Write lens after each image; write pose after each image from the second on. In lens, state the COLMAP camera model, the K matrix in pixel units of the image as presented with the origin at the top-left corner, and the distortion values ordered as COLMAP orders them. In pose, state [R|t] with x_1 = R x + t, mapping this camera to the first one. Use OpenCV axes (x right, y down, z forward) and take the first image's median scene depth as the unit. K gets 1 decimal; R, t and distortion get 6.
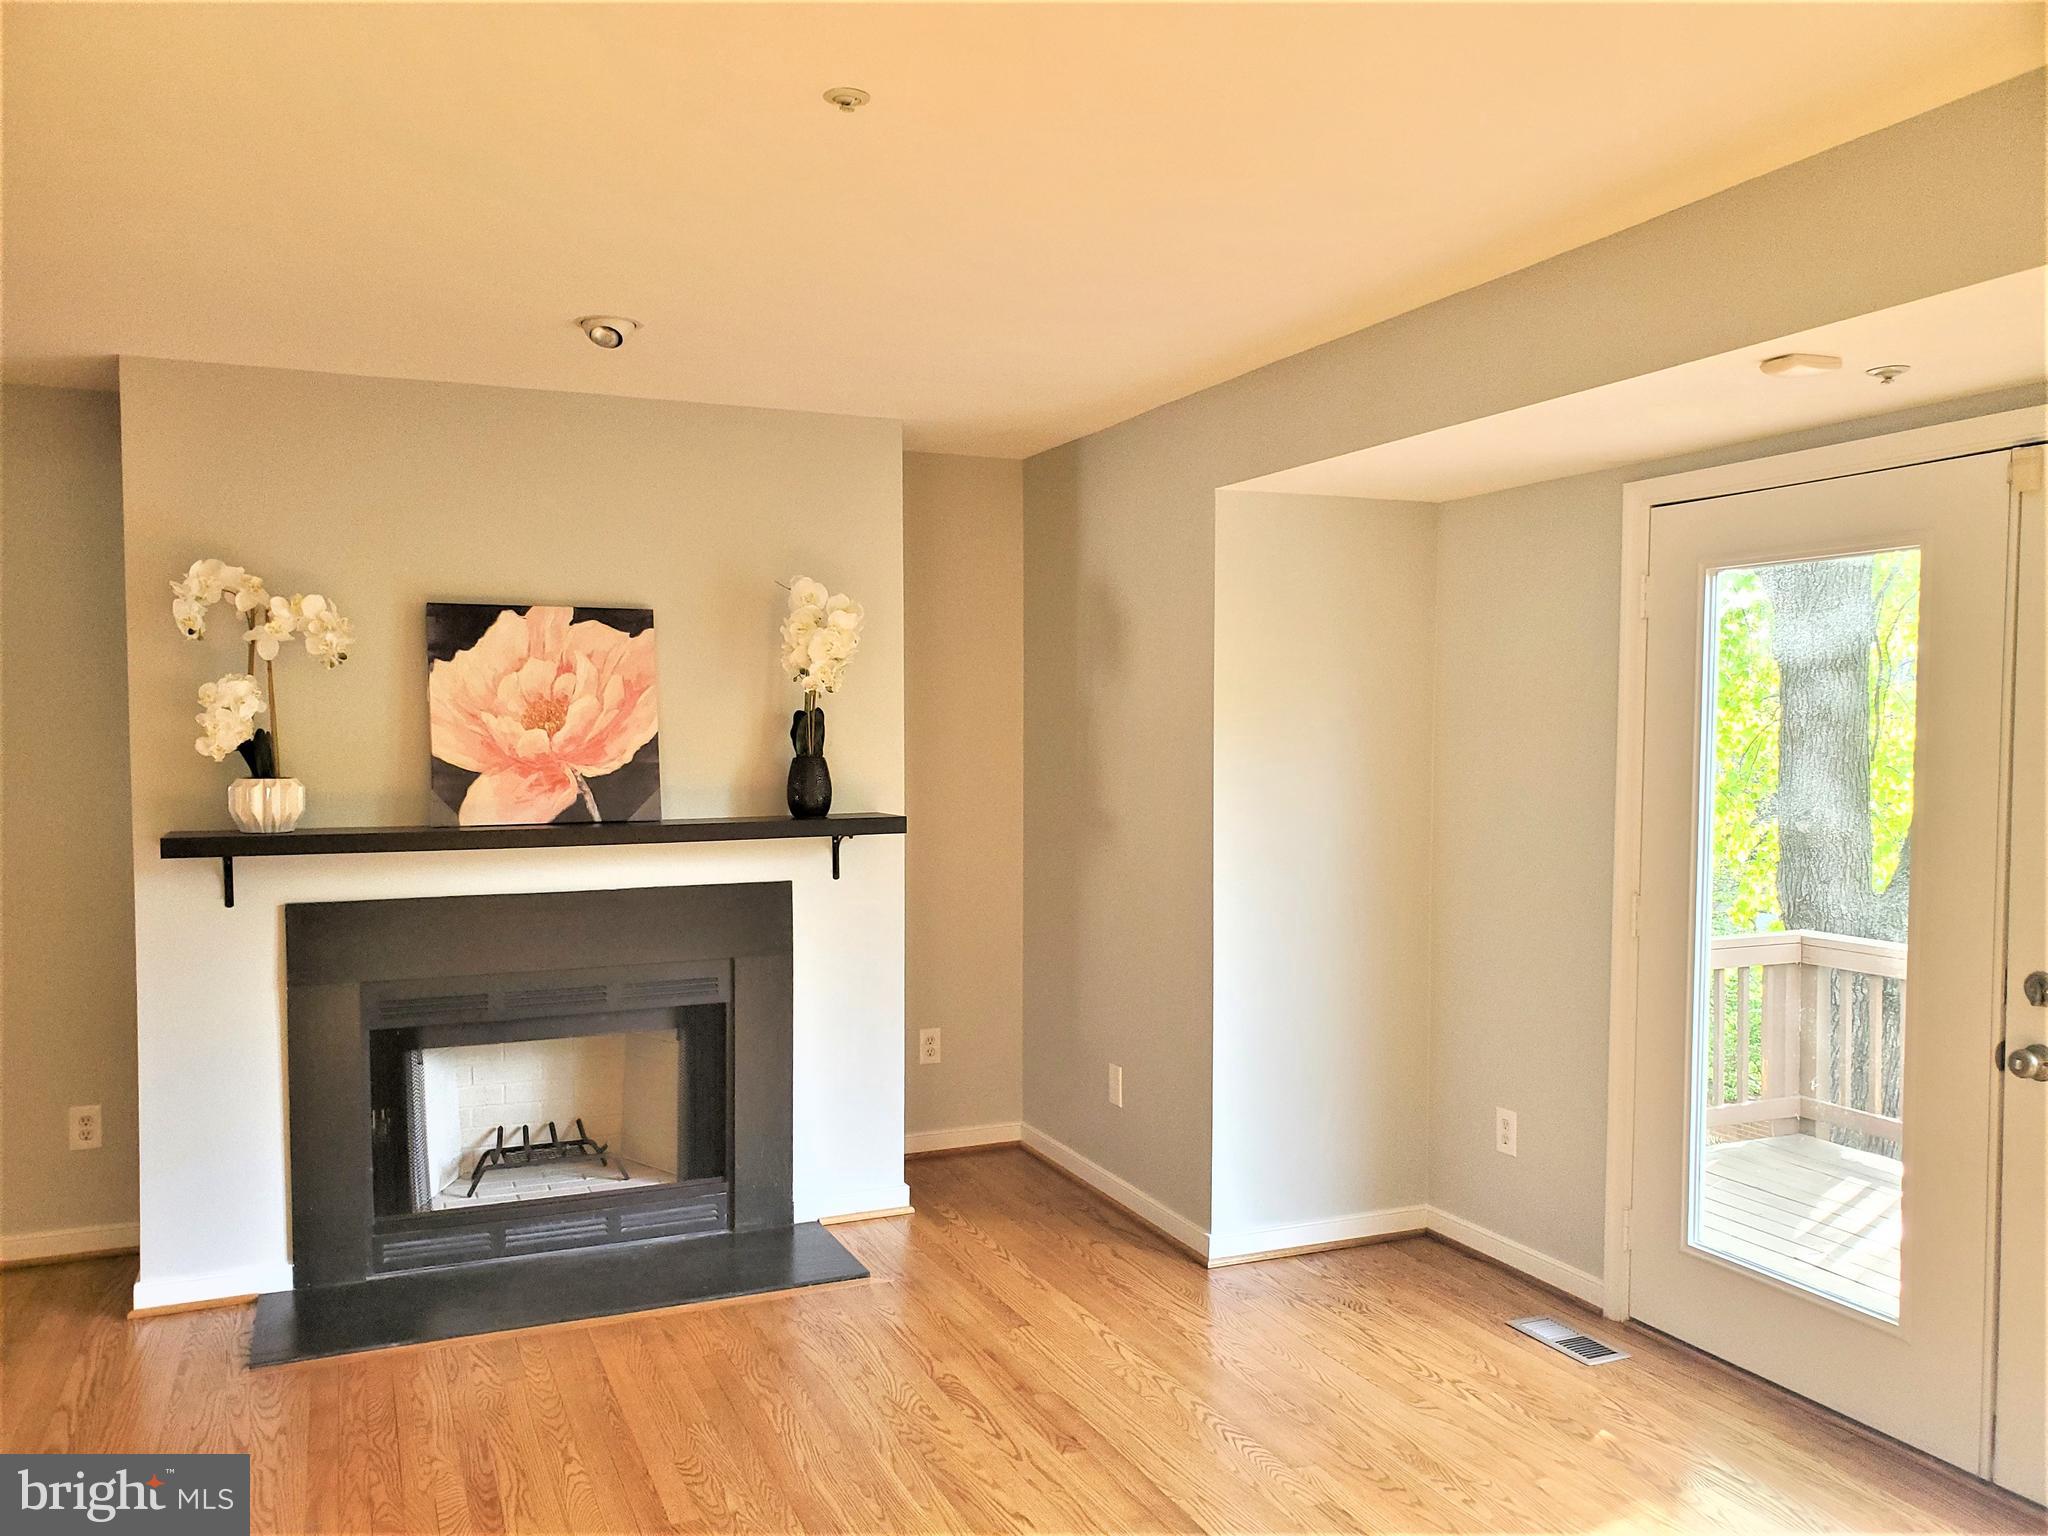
lens RADIAL K [[1609.2, 0, 1039.6], [0, 1609.2, 795.7], [0, 0, 1]] dist [0.010155, 0.001600]
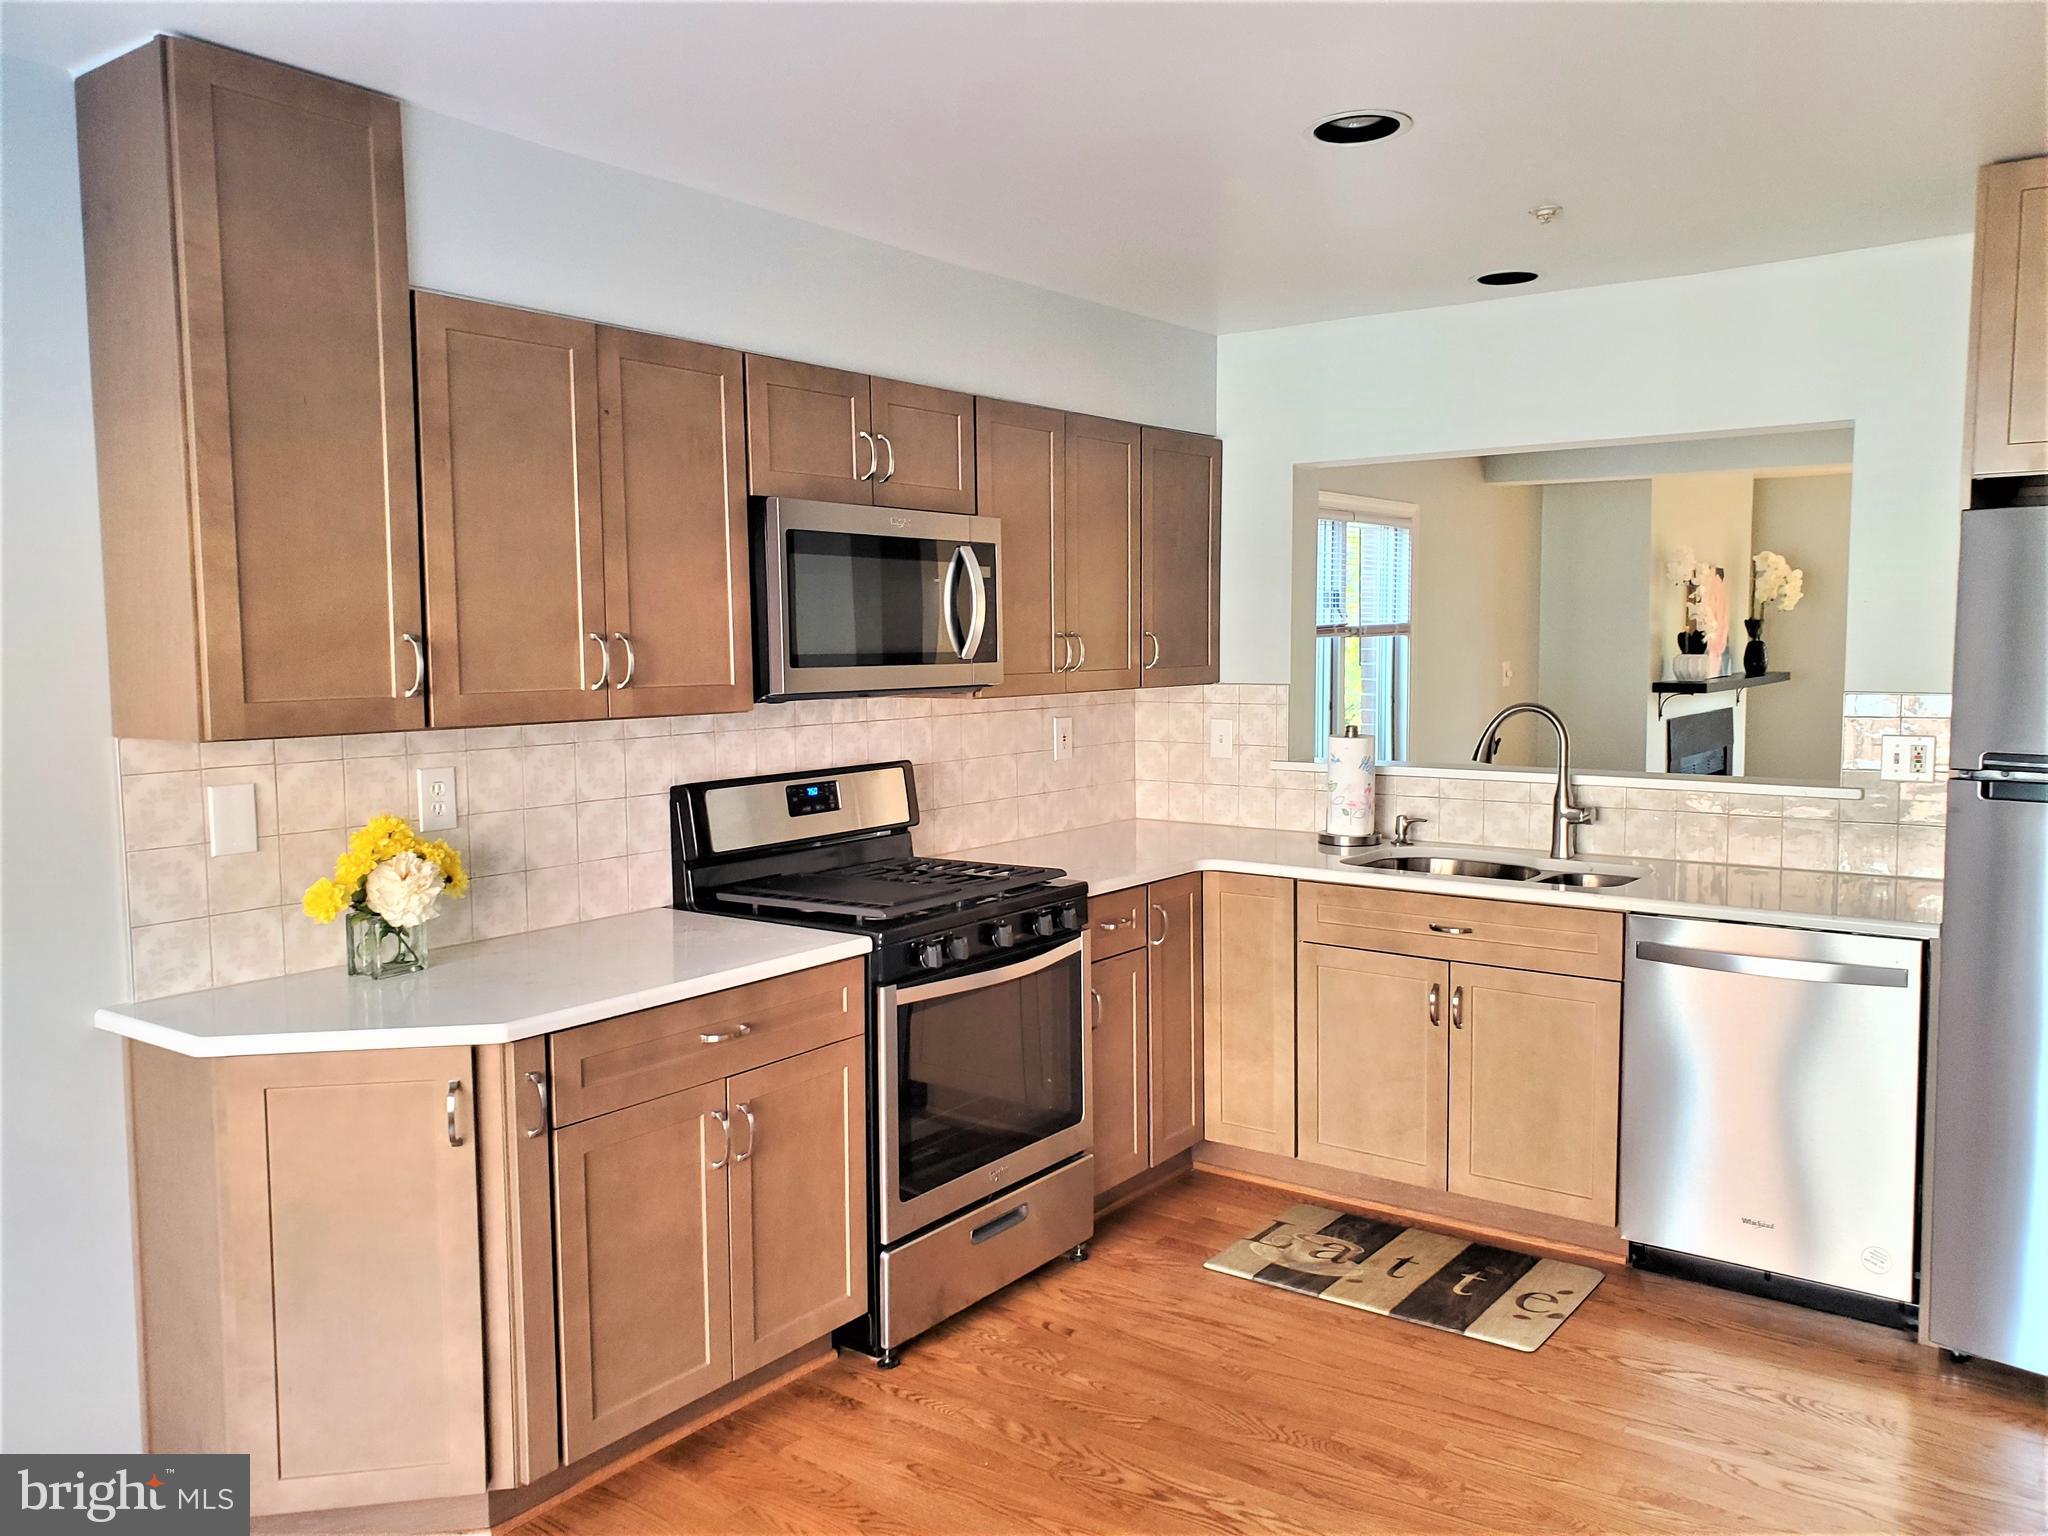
lens RADIAL K [[1603.8, 0, 1024.3], [0, 1603.8, 750.6], [0, 0, 1]] dist [0.002976, -0.004600]
pose [[0.866664, -0.046487, 0.496722, -2.018045], [0.032328, 0.998790, 0.037070, 0.007370], [-0.497844, -0.016069, 0.867118, -0.286133]]
